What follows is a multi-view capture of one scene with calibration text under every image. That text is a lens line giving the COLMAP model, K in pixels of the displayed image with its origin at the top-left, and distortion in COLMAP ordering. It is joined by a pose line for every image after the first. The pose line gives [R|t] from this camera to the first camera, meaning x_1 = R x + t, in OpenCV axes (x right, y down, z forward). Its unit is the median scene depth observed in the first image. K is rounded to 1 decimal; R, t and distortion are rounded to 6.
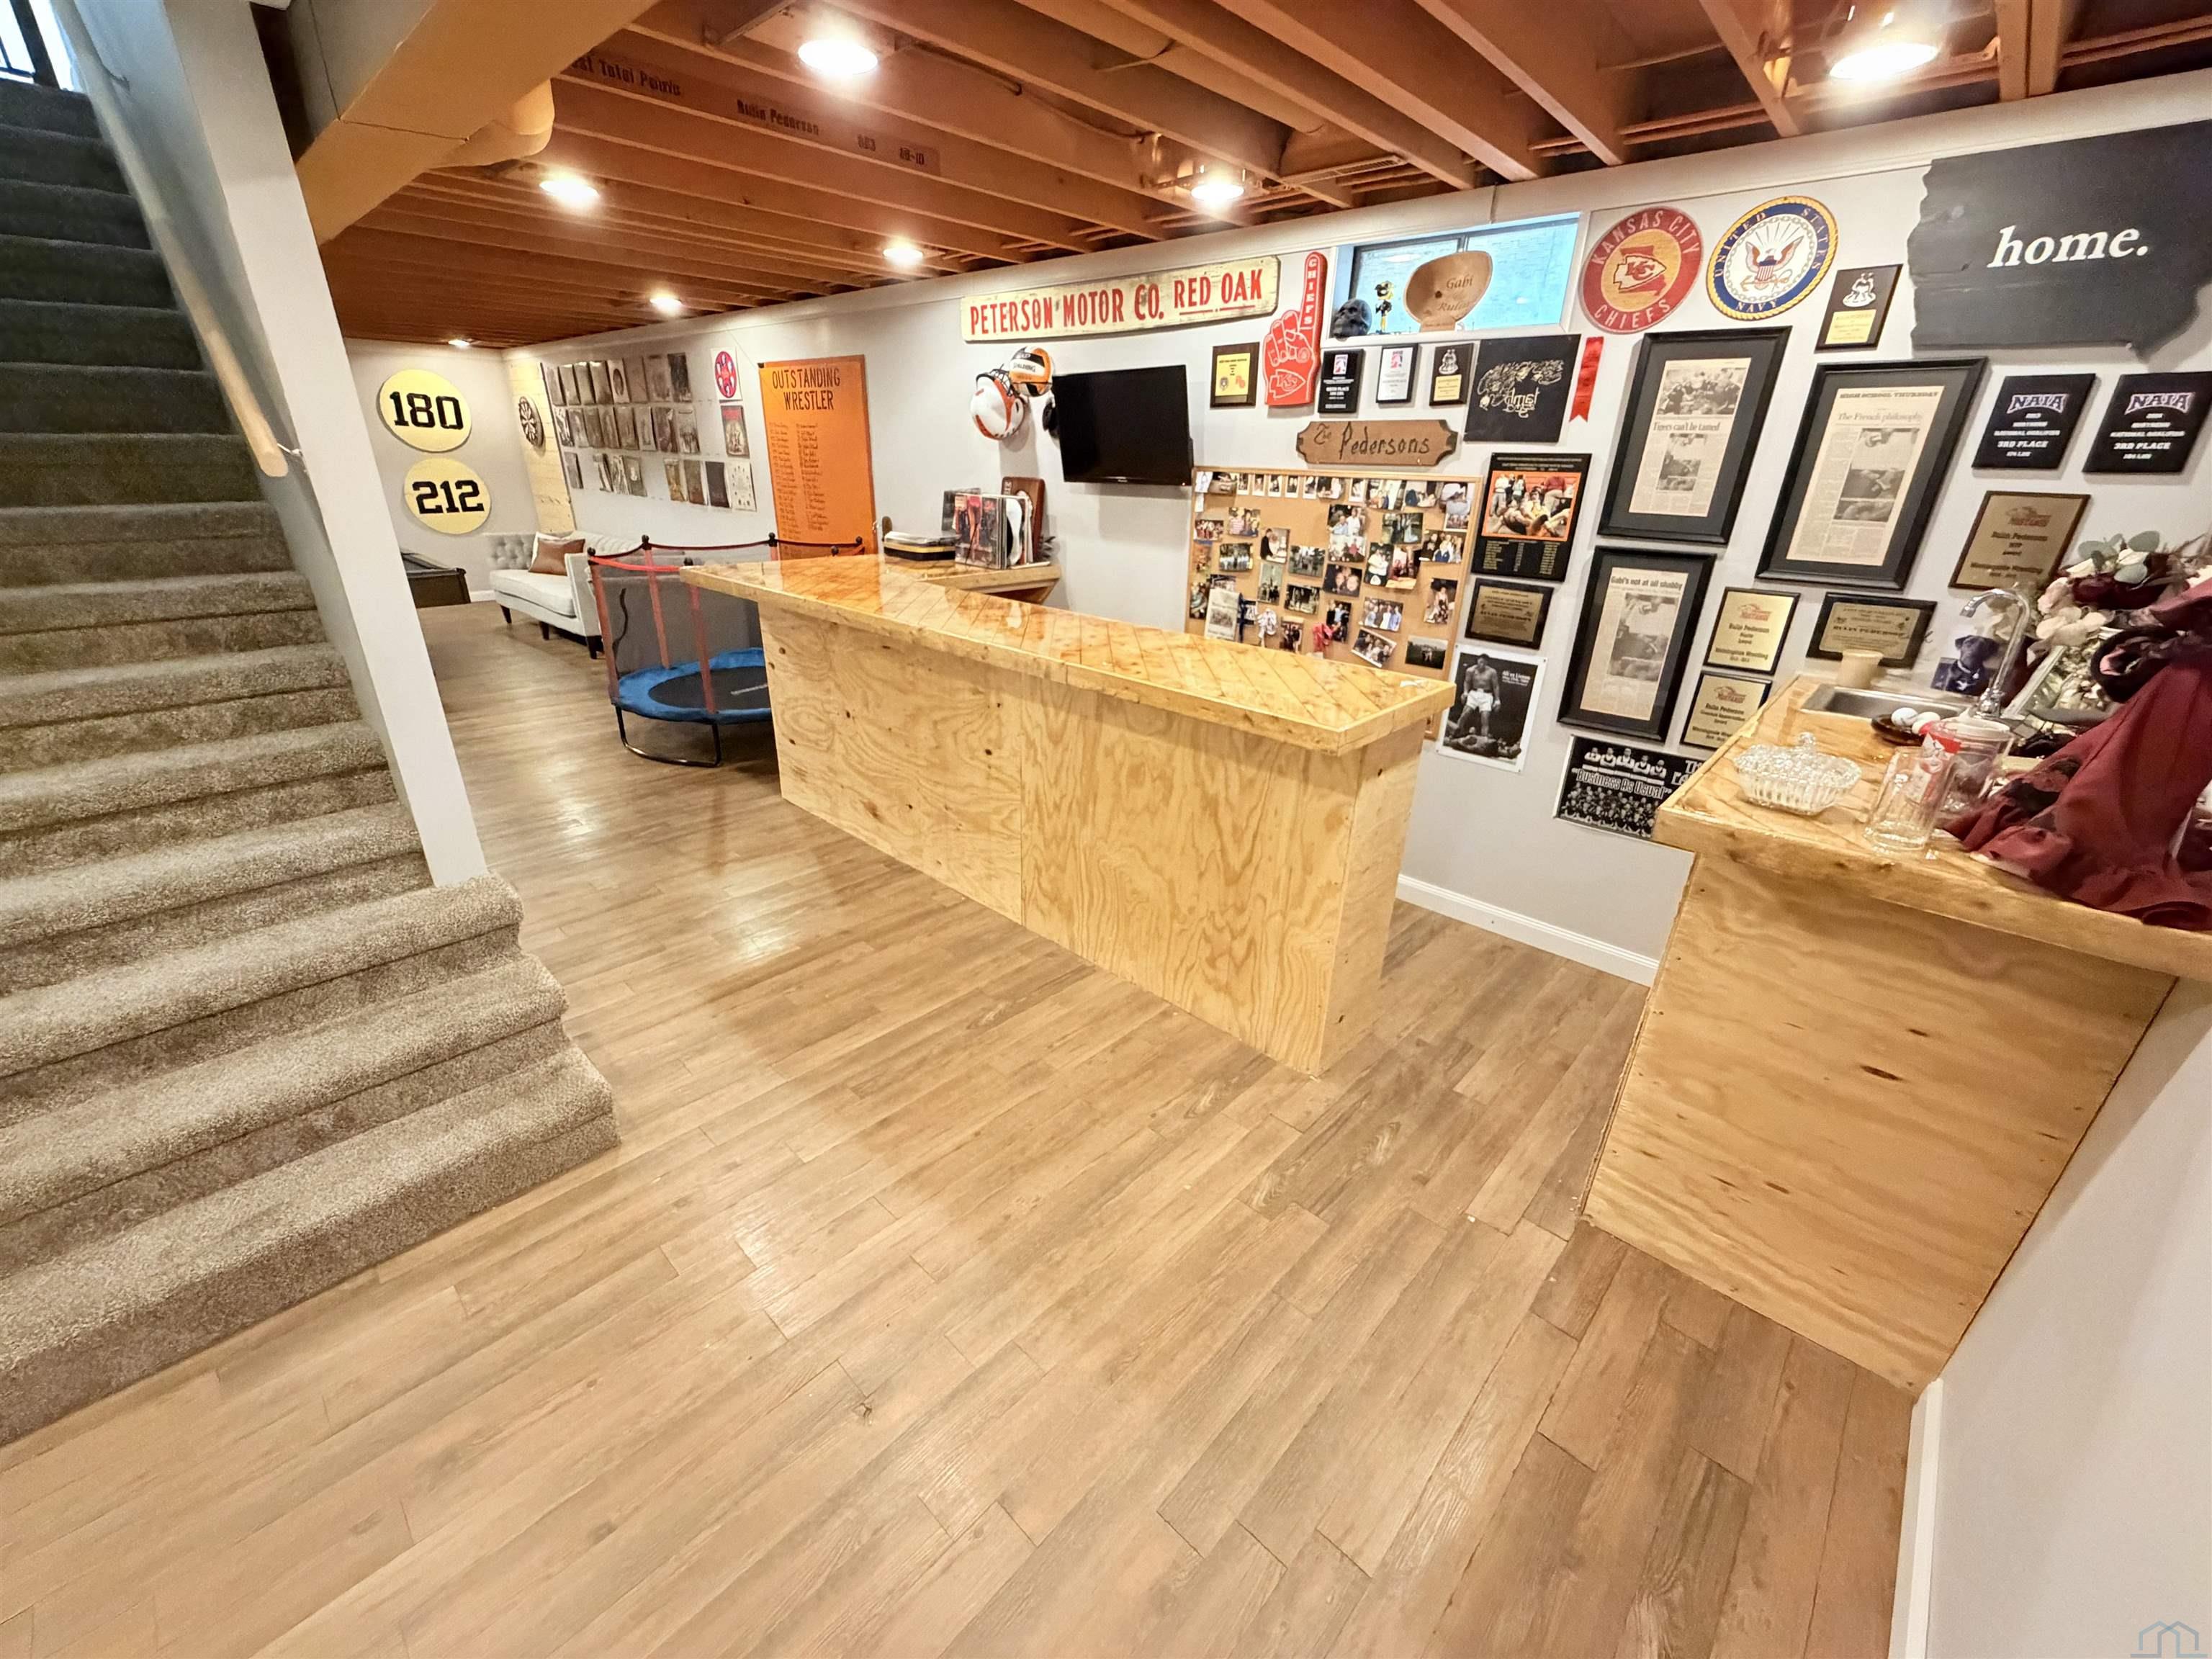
lens RADIAL K [[885.4, 0, 1105.0], [0, 885.4, 830.6], [0, 0, 1]] dist [0.001611, -0.001453]
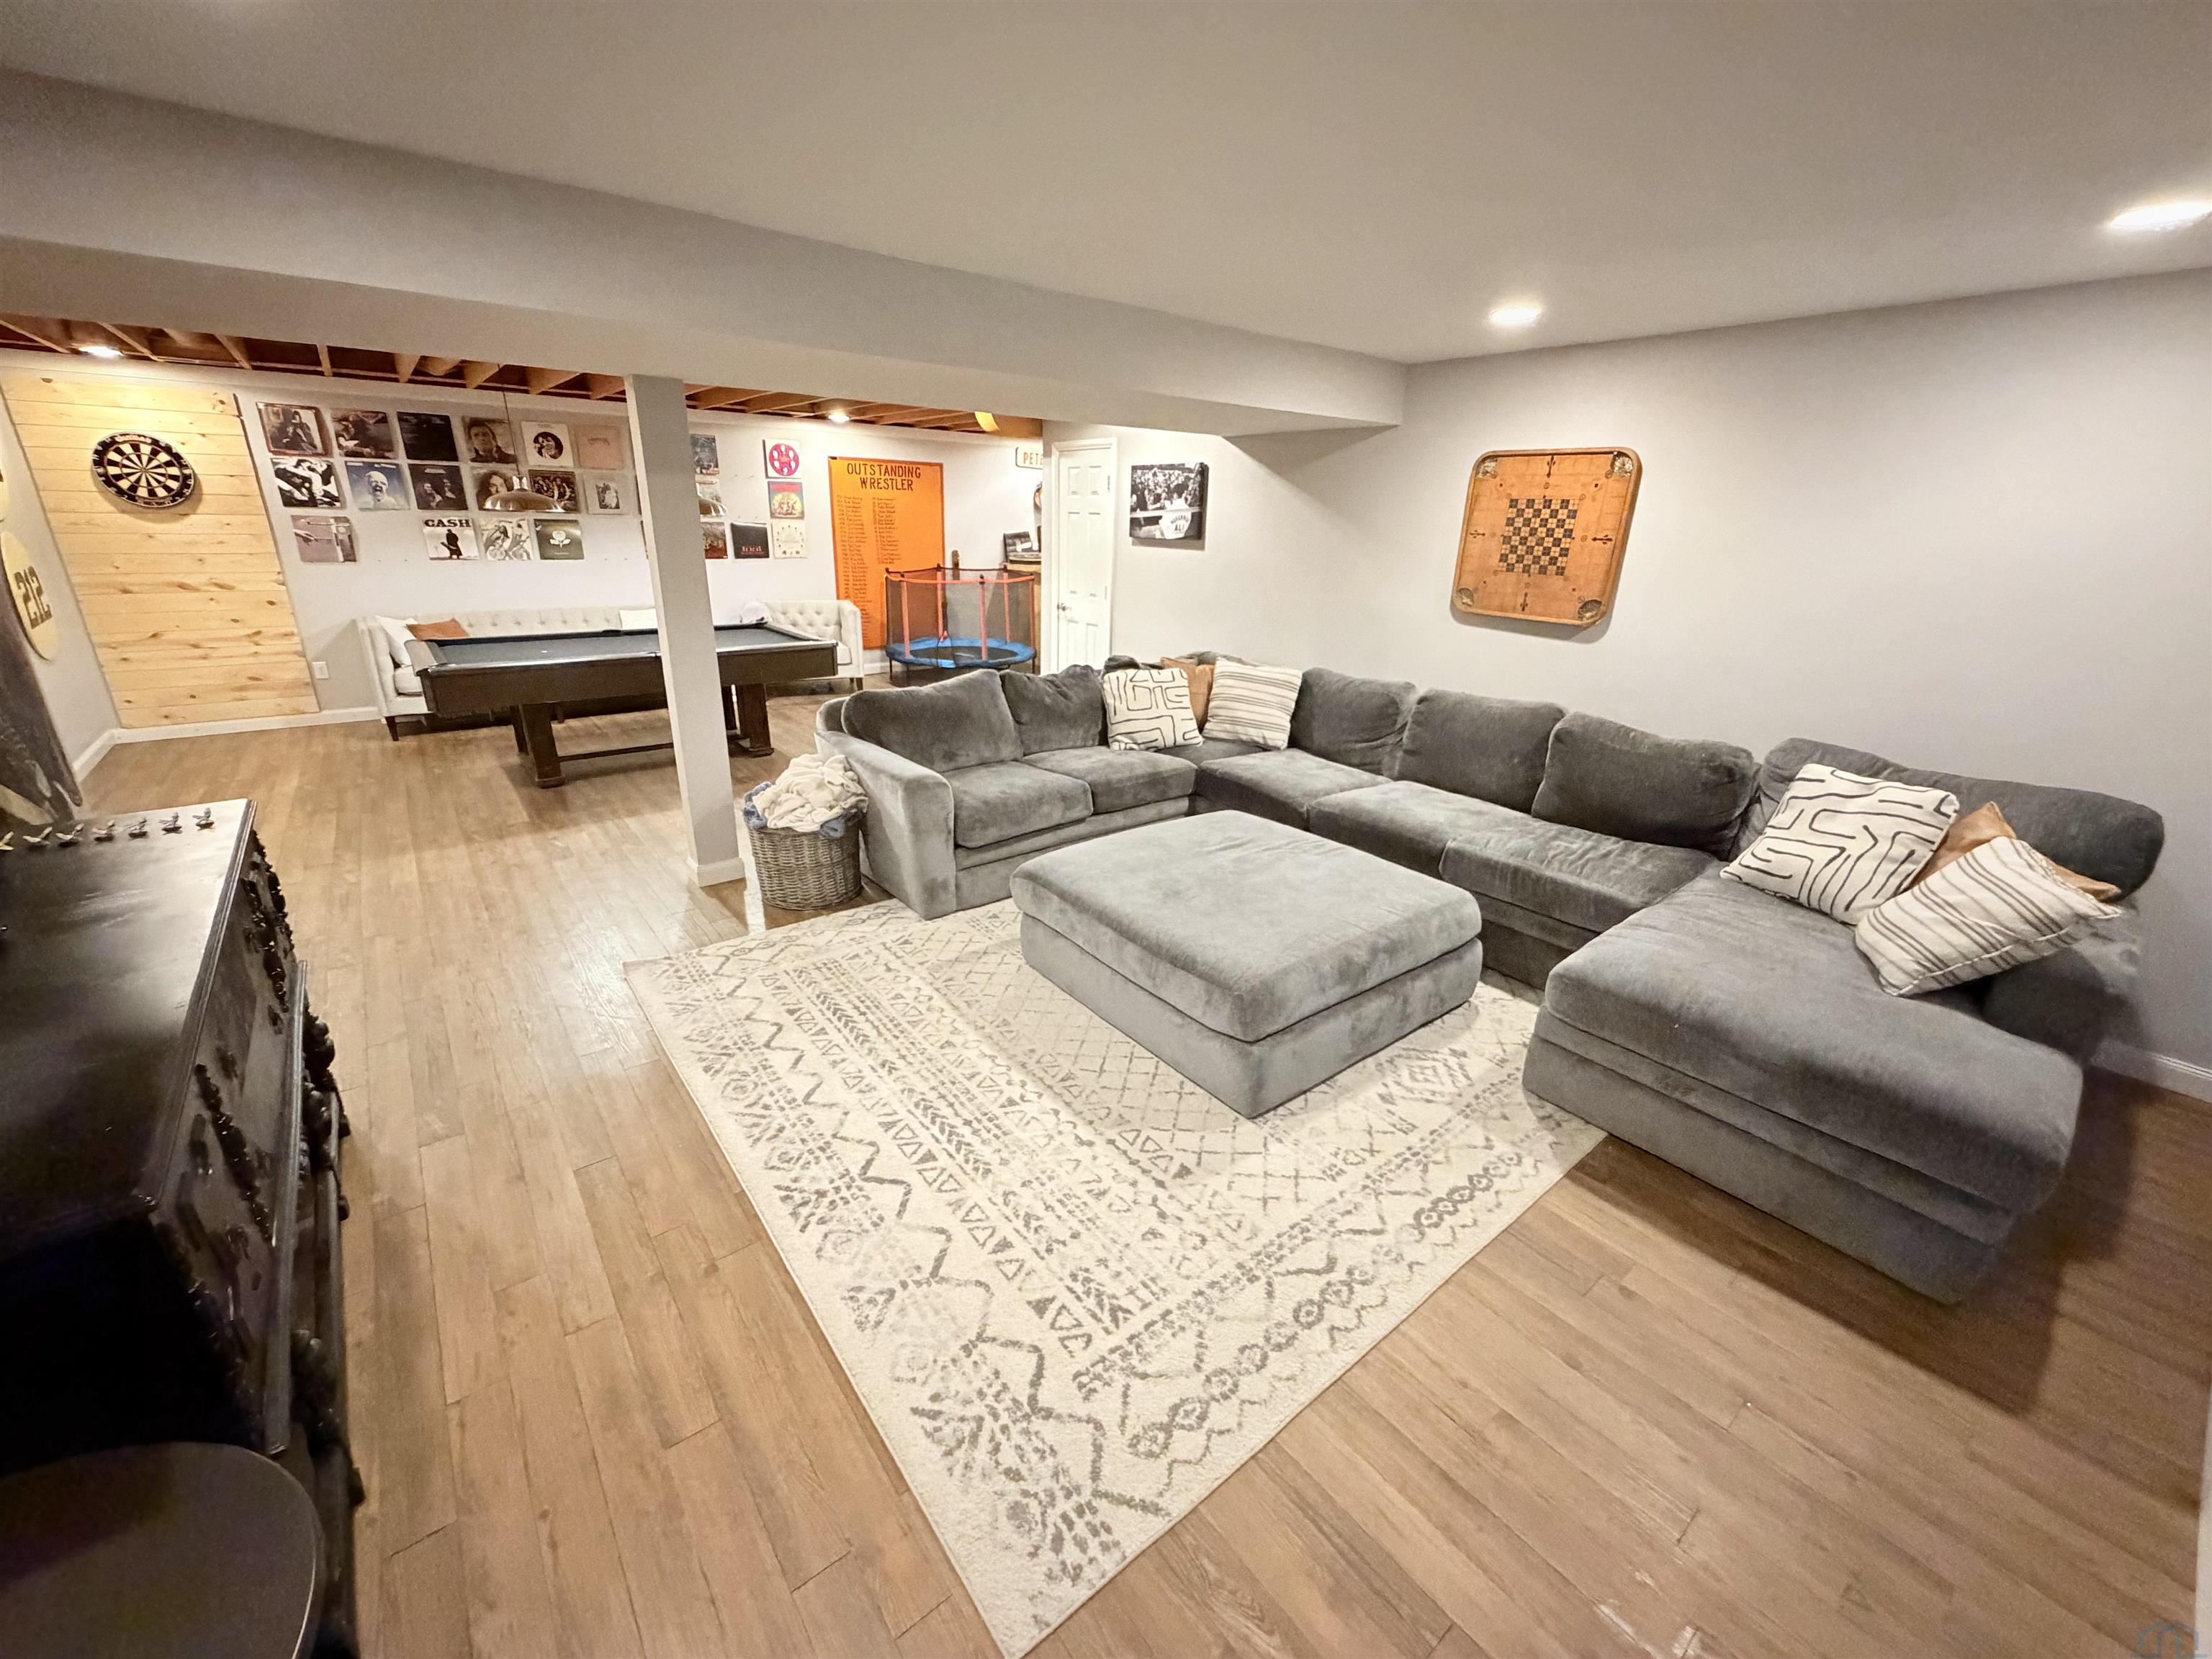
lens RADIAL K [[885.4, 0, 1095.2], [0, 885.4, 830.1], [0, 0, 1]] dist [0.001611, -0.001453]
pose [[0.144744, -0.355357, 0.923456, -1.965074], [0.366924, 0.886019, 0.283438, -0.247404], [-0.918921, 0.297812, 0.258634, 0.428363]]
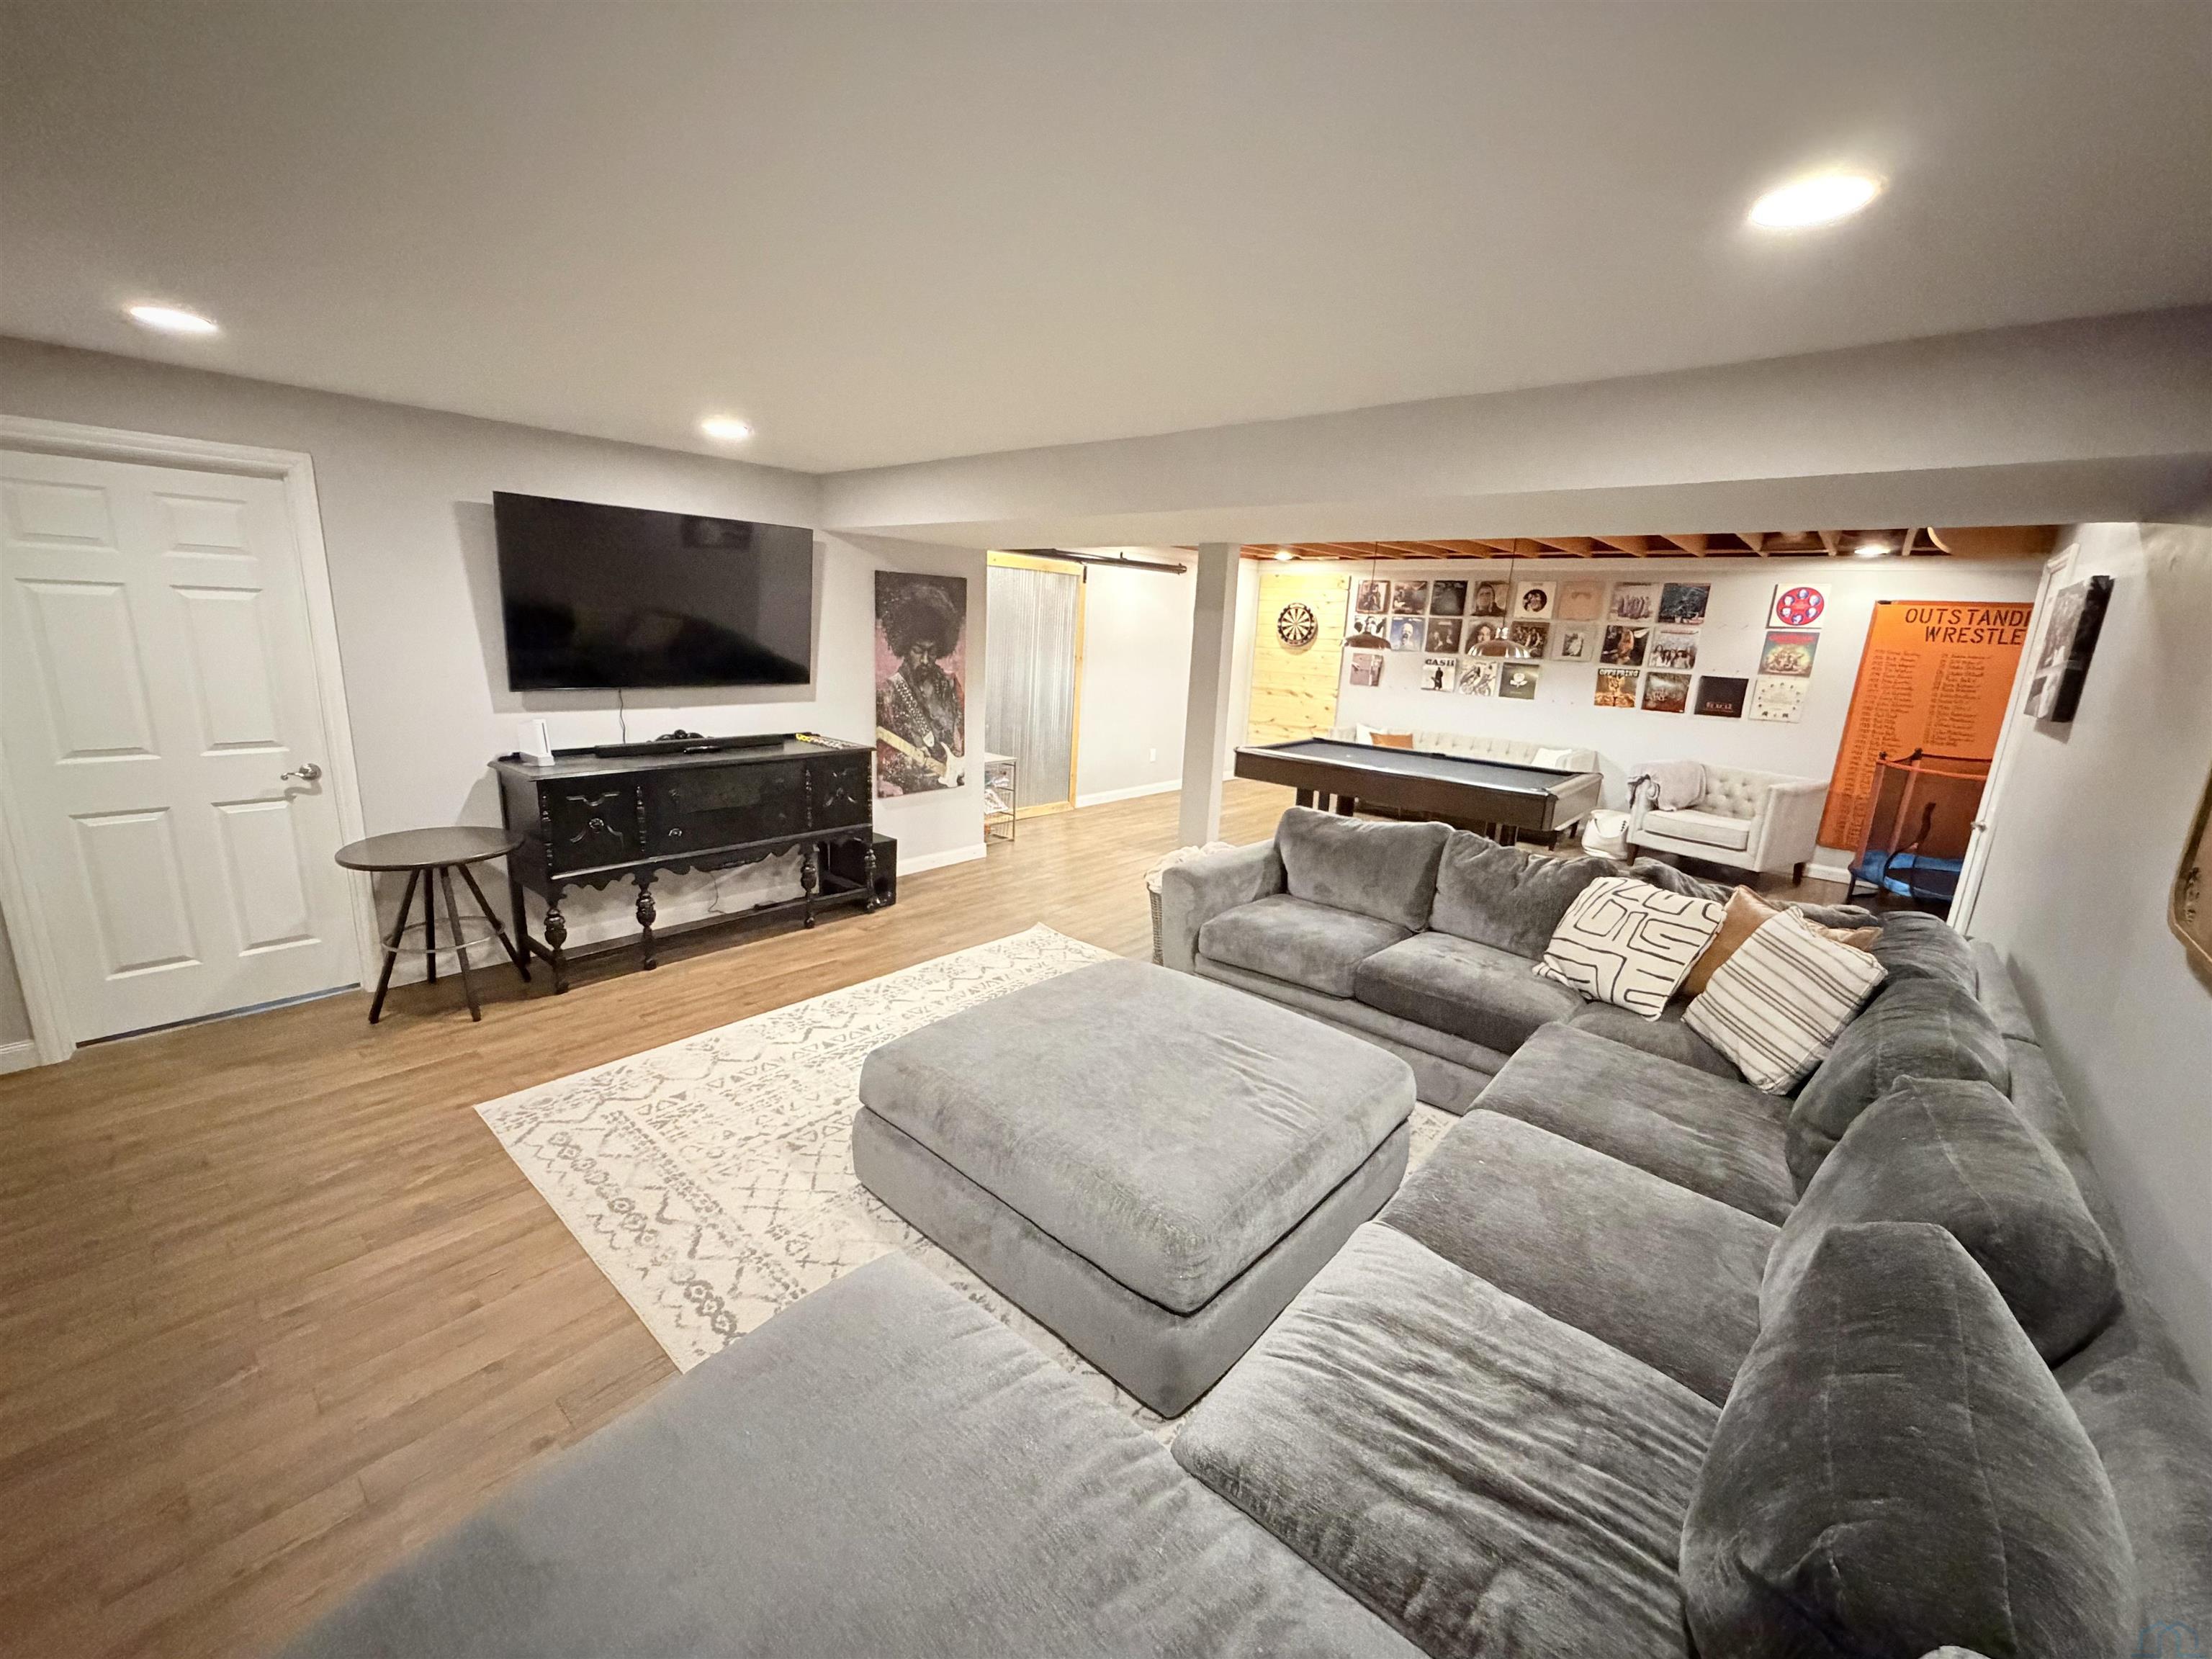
lens RADIAL K [[885.4, 0, 1097.2], [0, 885.4, 827.1], [0, 0, 1]] dist [0.001611, -0.001453]
pose [[0.999071, 0.011565, 0.041508, -1.468513], [-0.004249, 0.985057, -0.172175, -0.057148], [-0.042879, 0.171839, 0.984191, 0.005370]]
